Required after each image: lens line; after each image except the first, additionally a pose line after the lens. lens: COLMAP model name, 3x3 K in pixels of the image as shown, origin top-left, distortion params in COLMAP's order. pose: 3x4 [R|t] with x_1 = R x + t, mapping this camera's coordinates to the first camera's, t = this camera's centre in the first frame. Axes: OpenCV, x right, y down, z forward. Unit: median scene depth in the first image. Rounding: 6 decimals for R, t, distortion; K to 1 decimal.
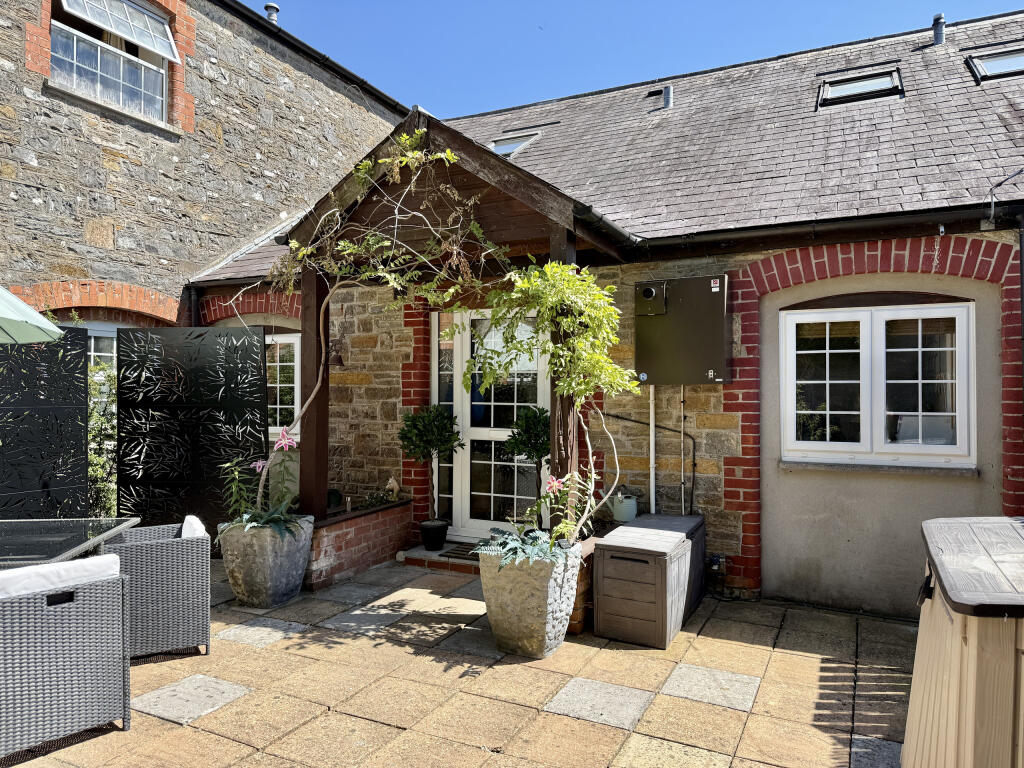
lens RADIAL K [[701.7, 0, 512.8], [0, 701.7, 382.4], [0, 0, 1]] dist [0.011775, -0.024174]
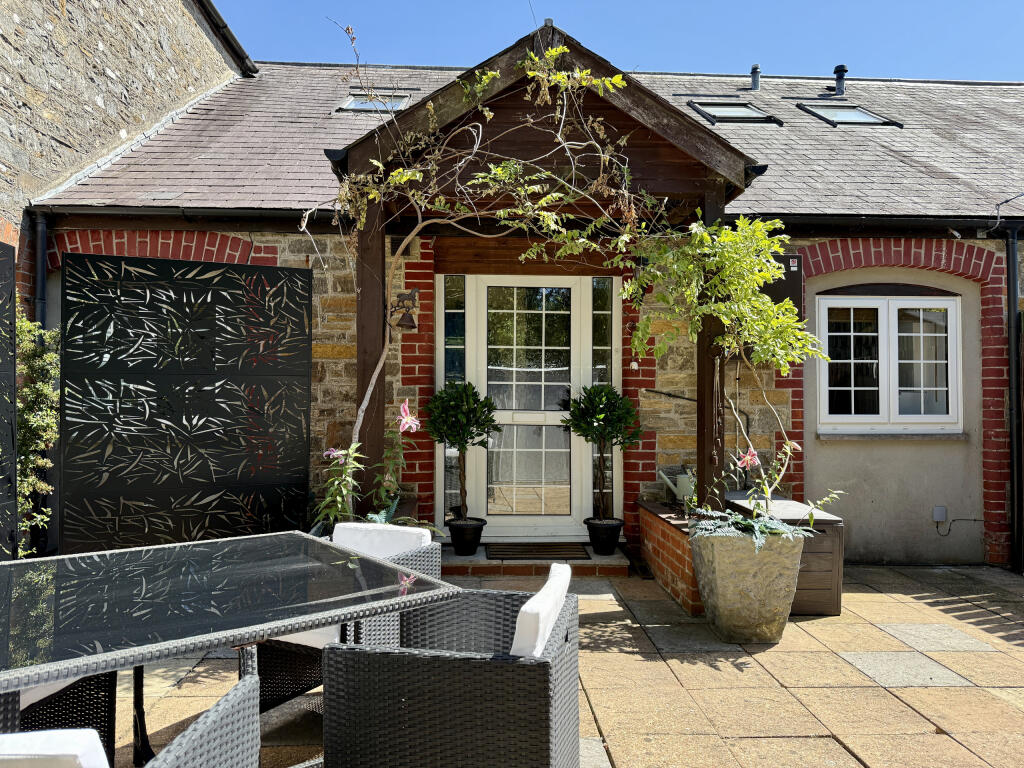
lens RADIAL K [[701.7, 0, 509.4], [0, 701.7, 389.4], [0, 0, 1]] dist [0.011775, -0.024174]
pose [[0.878135, 0.007782, 0.478349, -0.575418], [-0.006719, 0.999970, -0.003935, 0.052926], [-0.478365, 0.000242, 0.878161, 0.286895]]
